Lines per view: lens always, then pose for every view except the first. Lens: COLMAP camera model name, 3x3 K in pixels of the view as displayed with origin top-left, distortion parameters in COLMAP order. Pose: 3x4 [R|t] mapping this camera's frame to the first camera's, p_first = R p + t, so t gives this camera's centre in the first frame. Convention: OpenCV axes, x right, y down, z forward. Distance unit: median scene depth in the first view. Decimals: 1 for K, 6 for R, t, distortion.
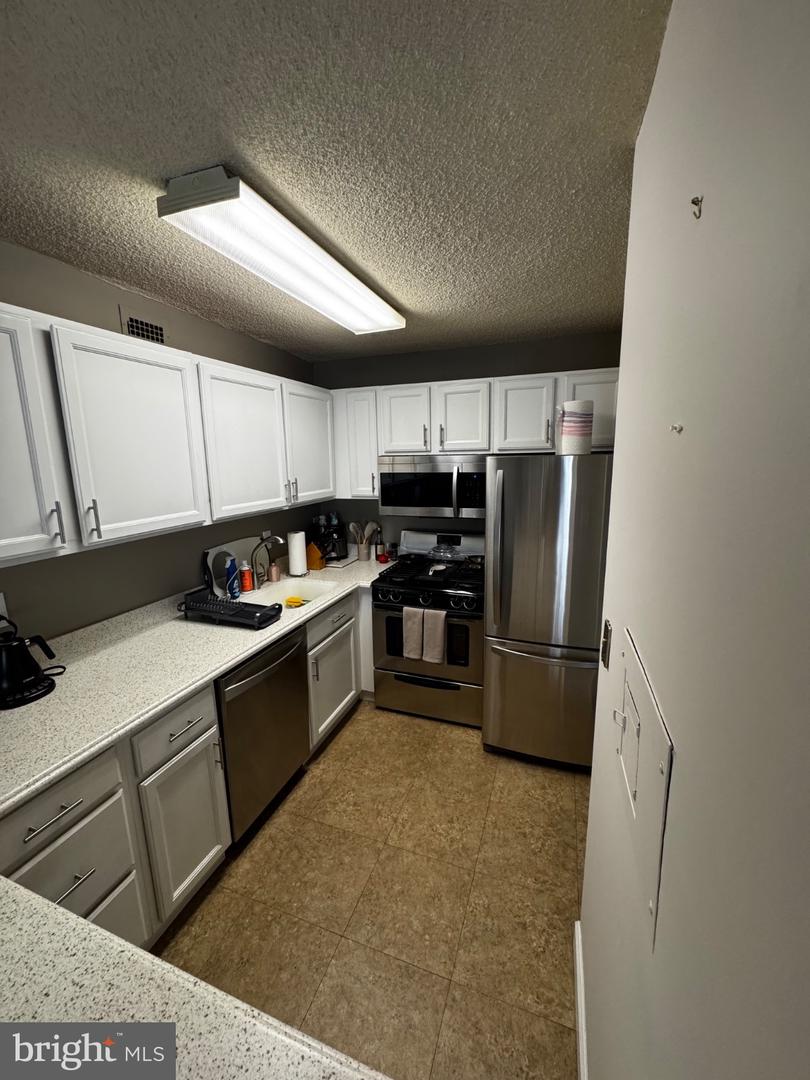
lens RADIAL K [[430.2, 0, 406.7], [0, 430.2, 539.7], [0, 0, 1]] dist [0.001366, -0.000024]
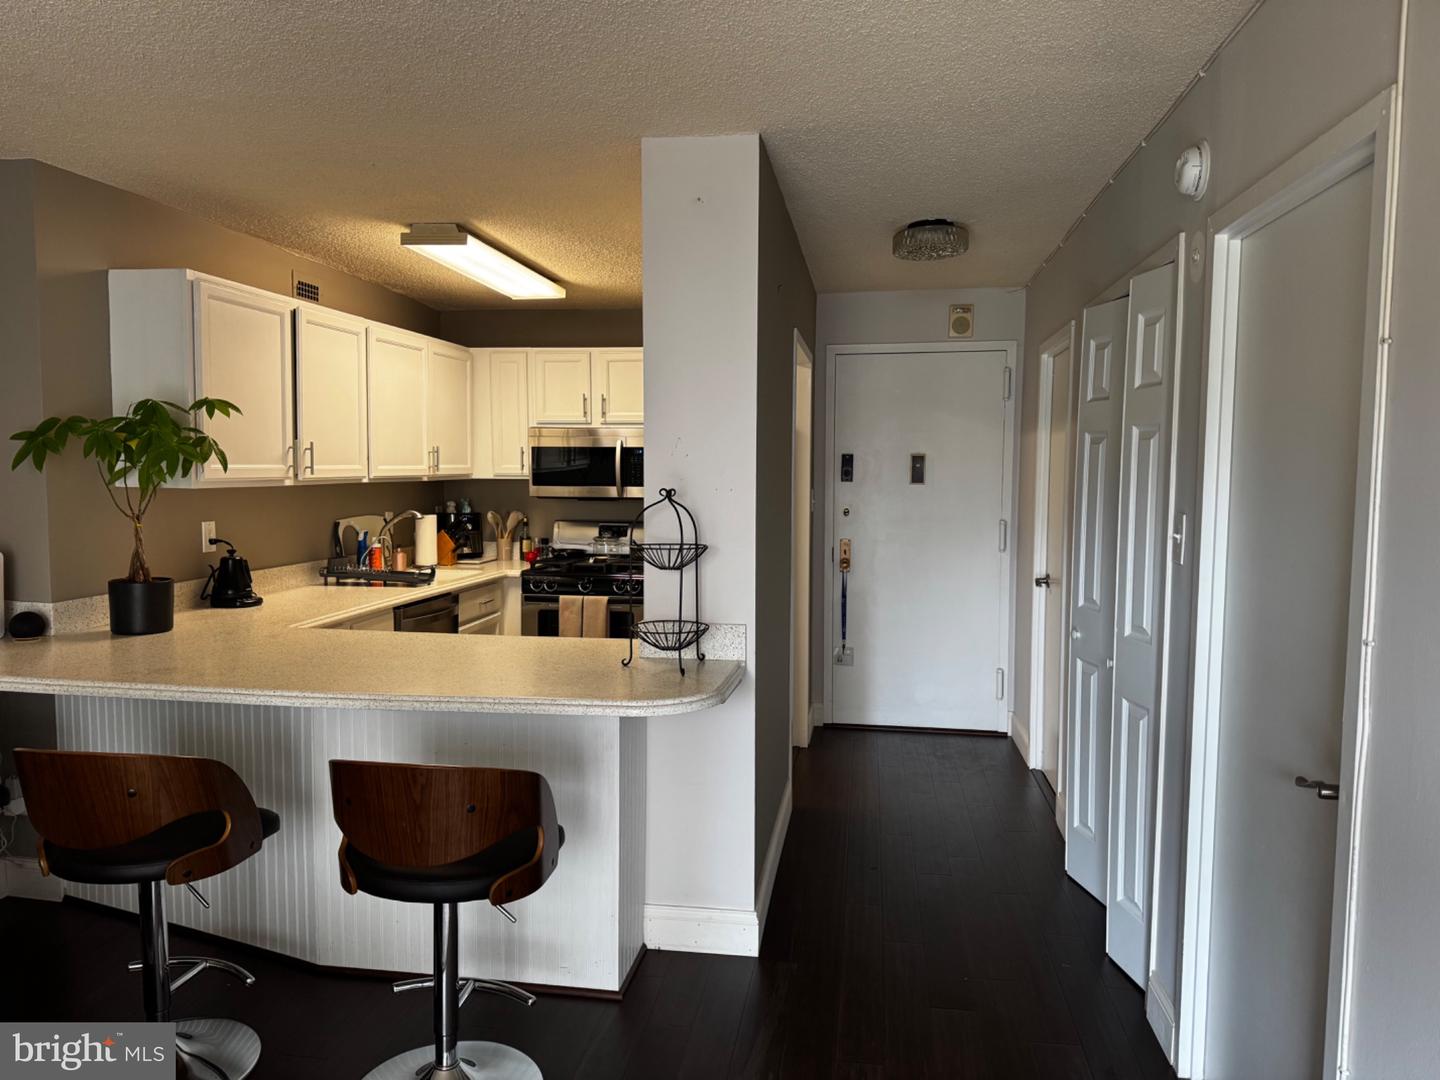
lens RADIAL K [[1002.4, 0, 725.7], [0, 1002.4, 542.8], [0, 0, 1]] dist [0.127578, -0.186151]
pose [[0.981872, 0.009000, 0.189329, -0.069044], [0.013007, 0.993318, -0.114673, 0.308391], [-0.189096, 0.115057, 0.975195, -1.151319]]
